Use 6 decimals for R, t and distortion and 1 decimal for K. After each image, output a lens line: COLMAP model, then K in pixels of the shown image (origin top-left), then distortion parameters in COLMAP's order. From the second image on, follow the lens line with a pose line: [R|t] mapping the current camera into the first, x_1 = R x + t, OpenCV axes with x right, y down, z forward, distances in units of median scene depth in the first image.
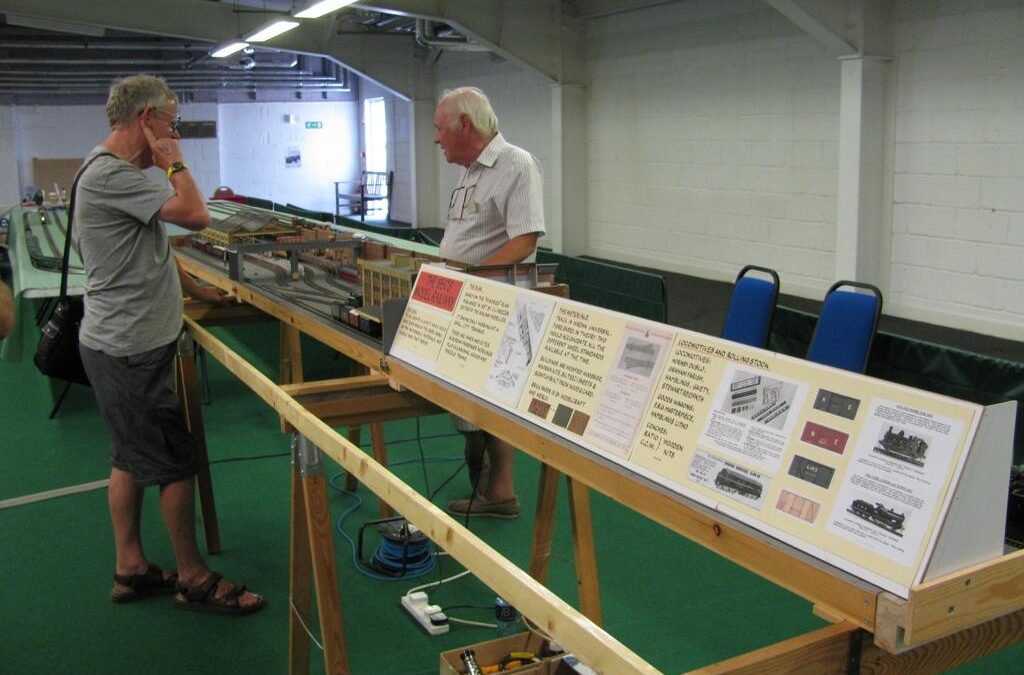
lens RADIAL K [[1034.4, 0, 512.0], [0, 1034.4, 337.5], [0, 0, 1]] dist [-0.253452, 0.277427]
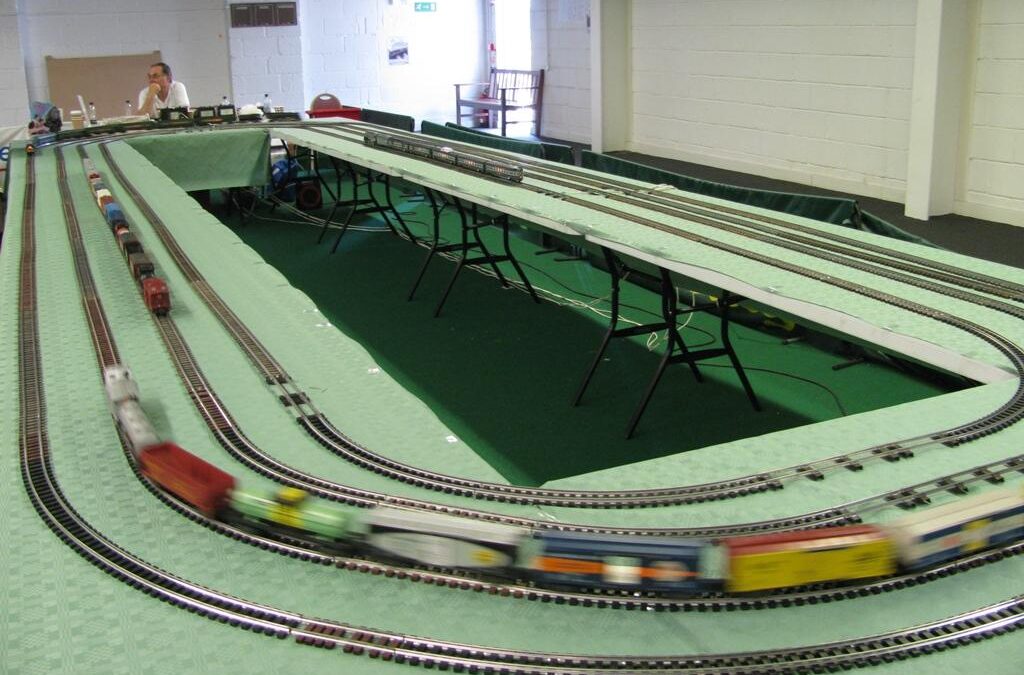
lens RADIAL K [[1055.0, 0, 512.0], [0, 1055.0, 337.5], [0, 0, 1]] dist [-0.121878, 0.001353]
pose [[0.999205, -0.003696, -0.039698, -0.107491], [0.007442, 0.995484, 0.094642, -0.041670], [0.039169, -0.094863, 0.994719, 0.230827]]
